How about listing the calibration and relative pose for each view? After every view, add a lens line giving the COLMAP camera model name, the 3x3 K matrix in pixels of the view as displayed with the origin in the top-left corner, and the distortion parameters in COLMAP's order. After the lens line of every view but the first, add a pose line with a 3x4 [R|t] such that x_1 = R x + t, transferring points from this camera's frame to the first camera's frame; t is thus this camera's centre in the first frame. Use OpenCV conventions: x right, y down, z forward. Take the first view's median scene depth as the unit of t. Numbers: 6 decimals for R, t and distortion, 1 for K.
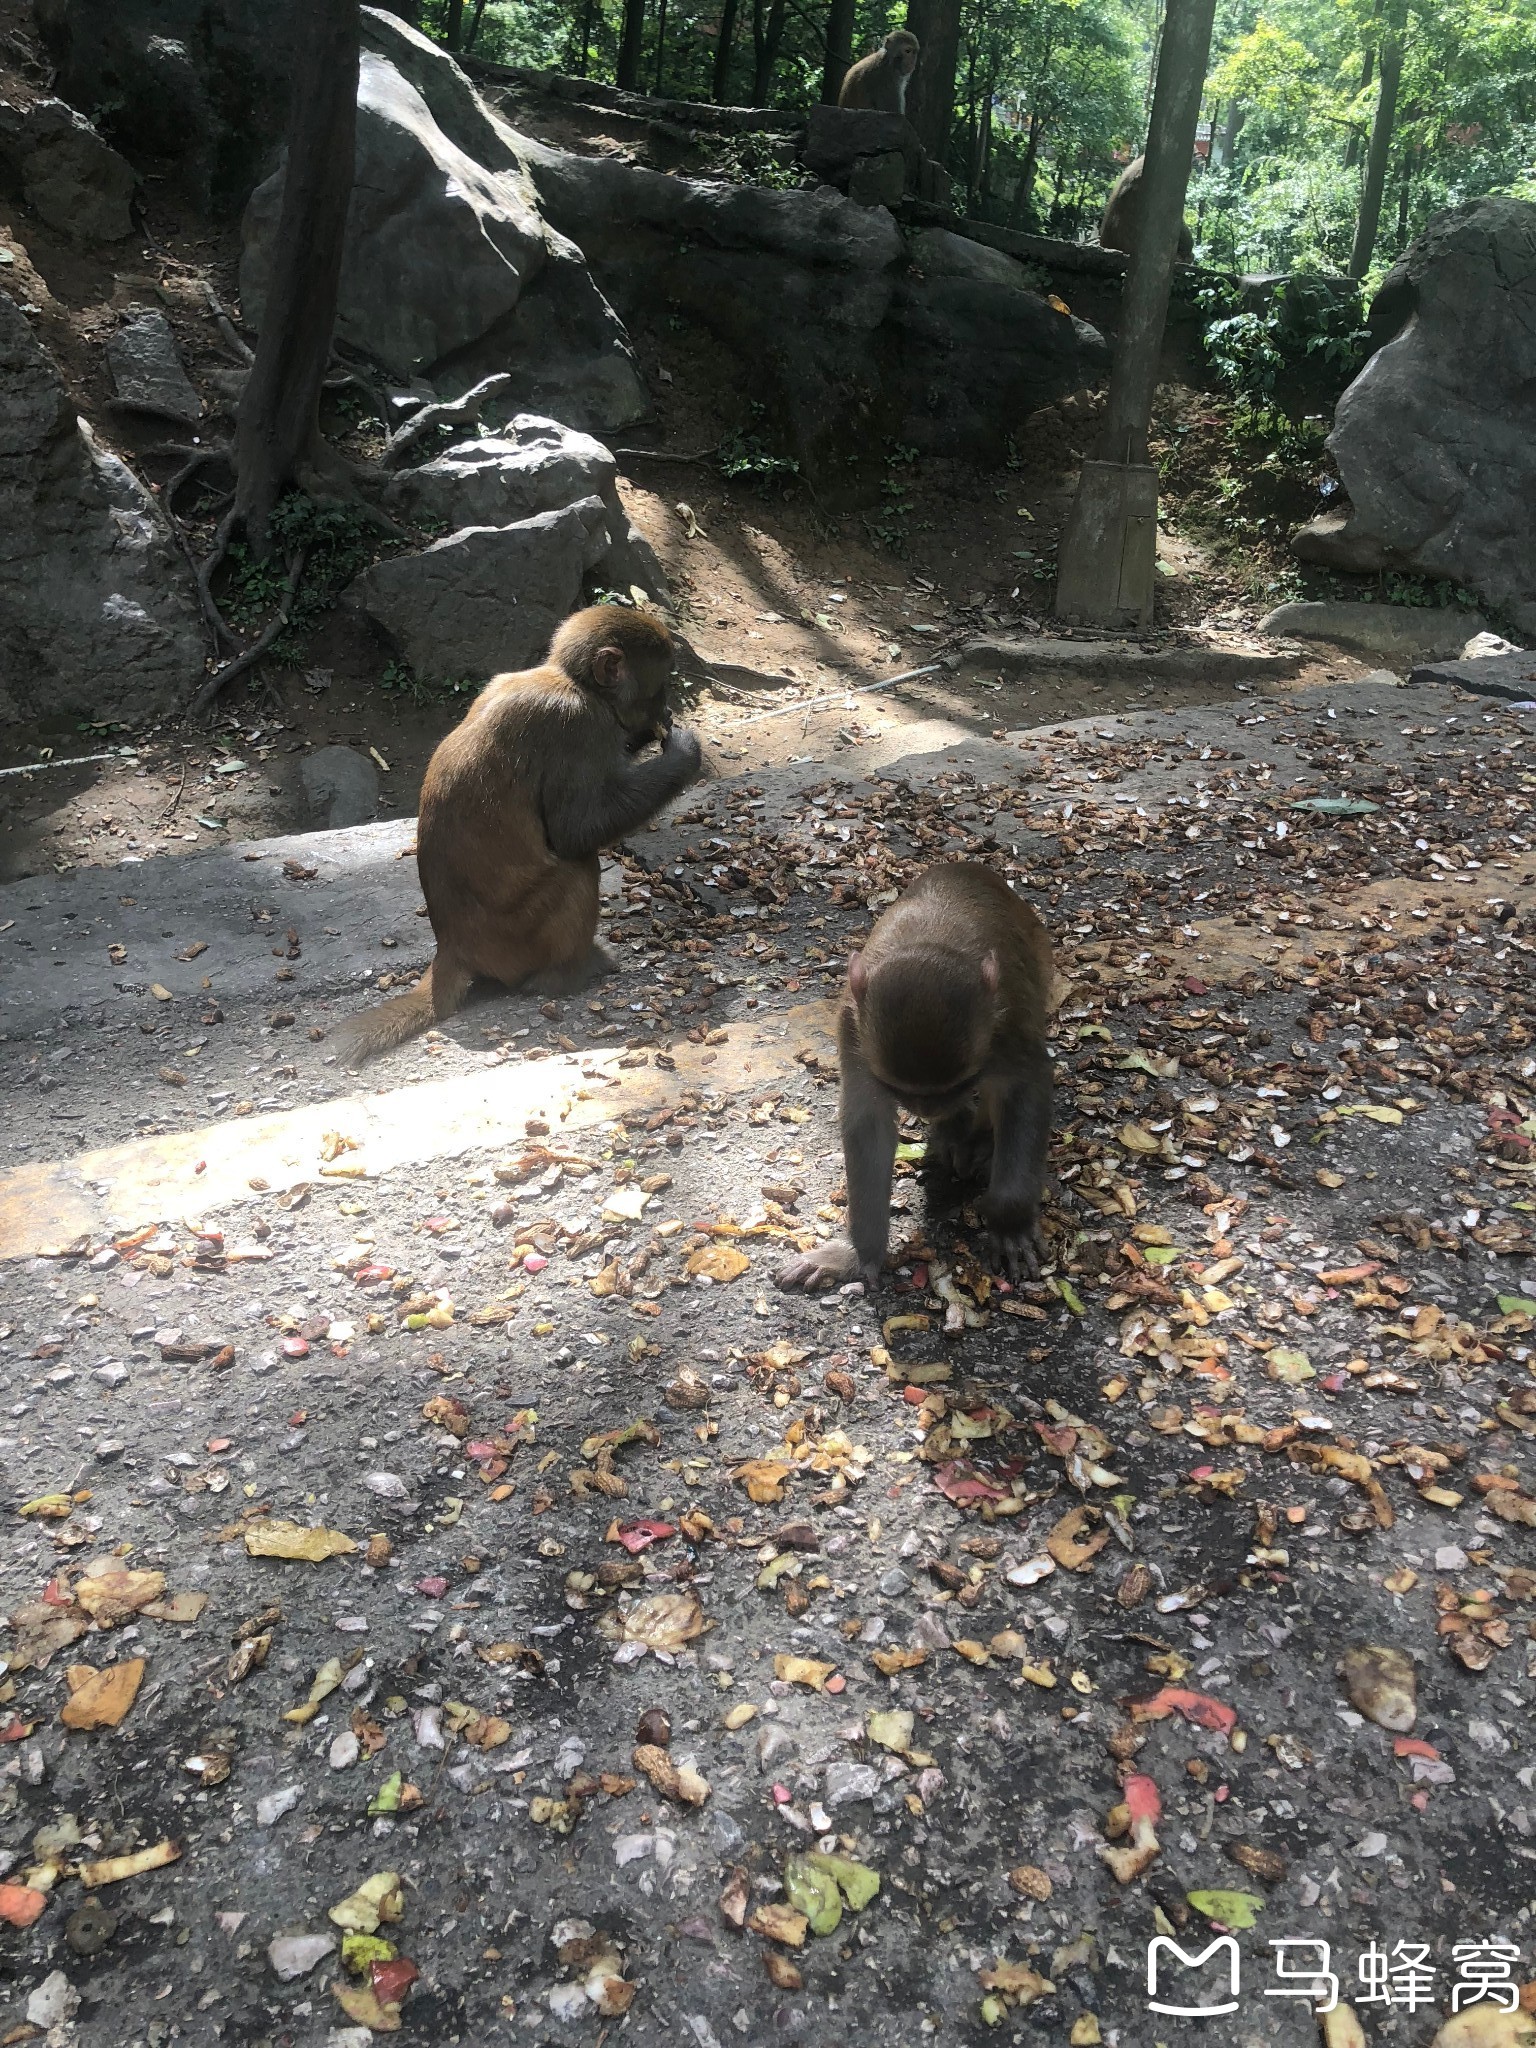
lens RADIAL K [[1636.0, 0, 768.0], [0, 1636.0, 1024.0], [0, 0, 1]] dist [-0.058628, 0.043421]
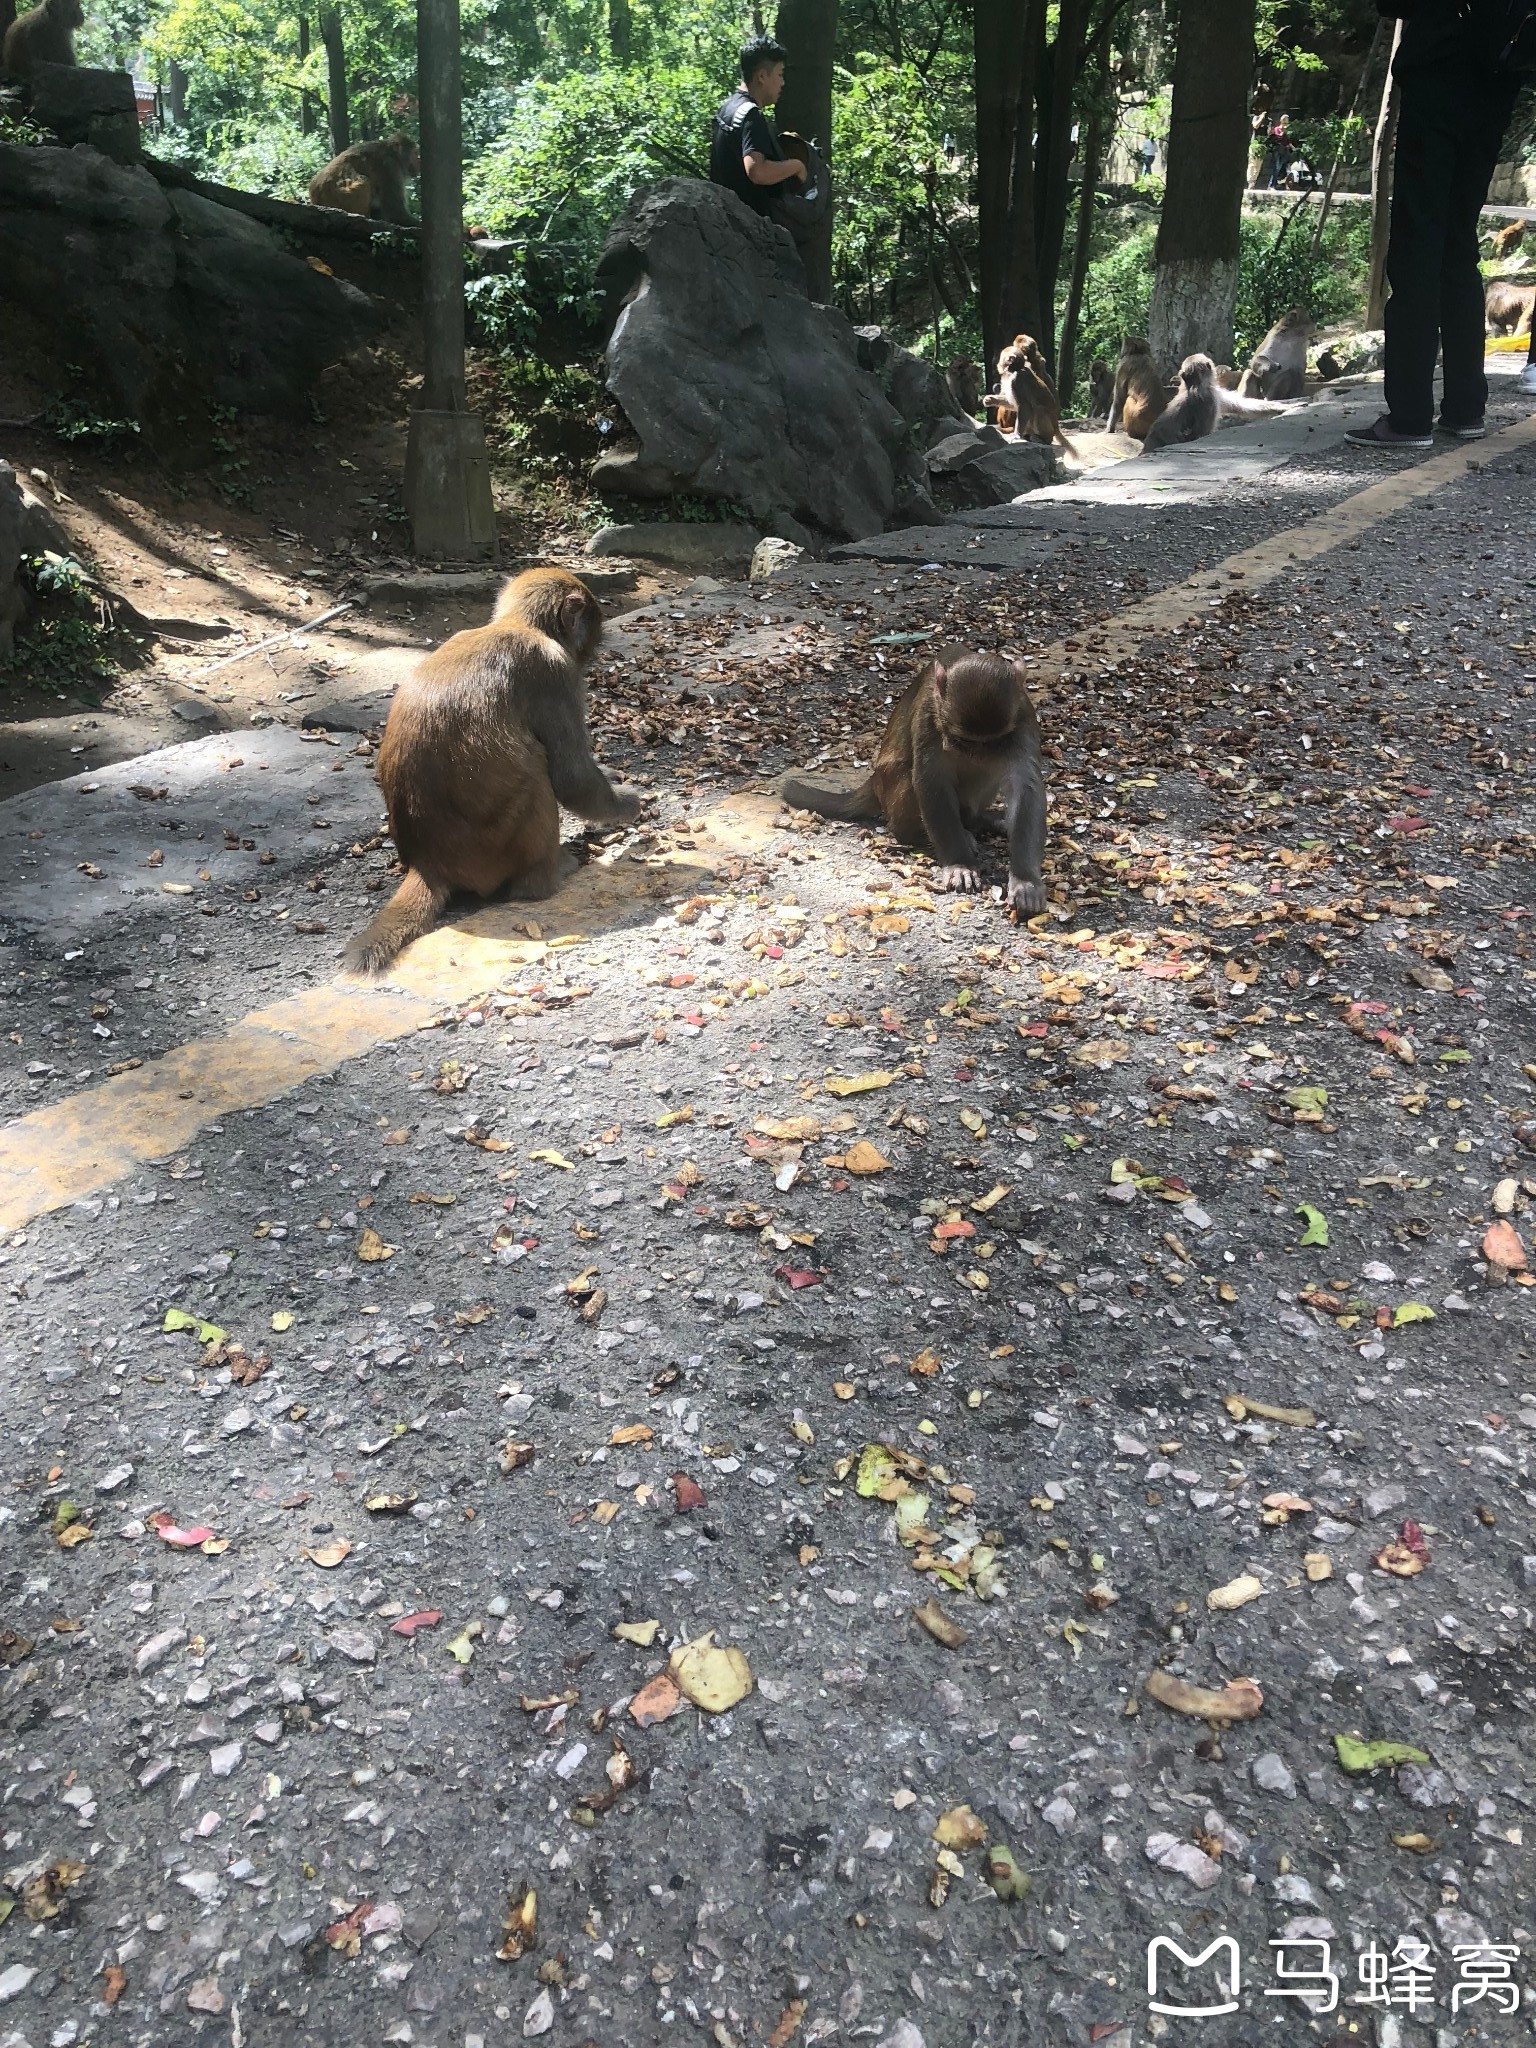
lens RADIAL K [[1636.0, 0, 768.0], [0, 1636.0, 1024.0], [0, 0, 1]] dist [-0.058628, 0.043421]
pose [[0.855131, -0.207725, 0.474975, -0.202382], [0.199638, 0.977502, 0.068078, 0.028920], [-0.478430, 0.036608, 0.877362, -0.052476]]
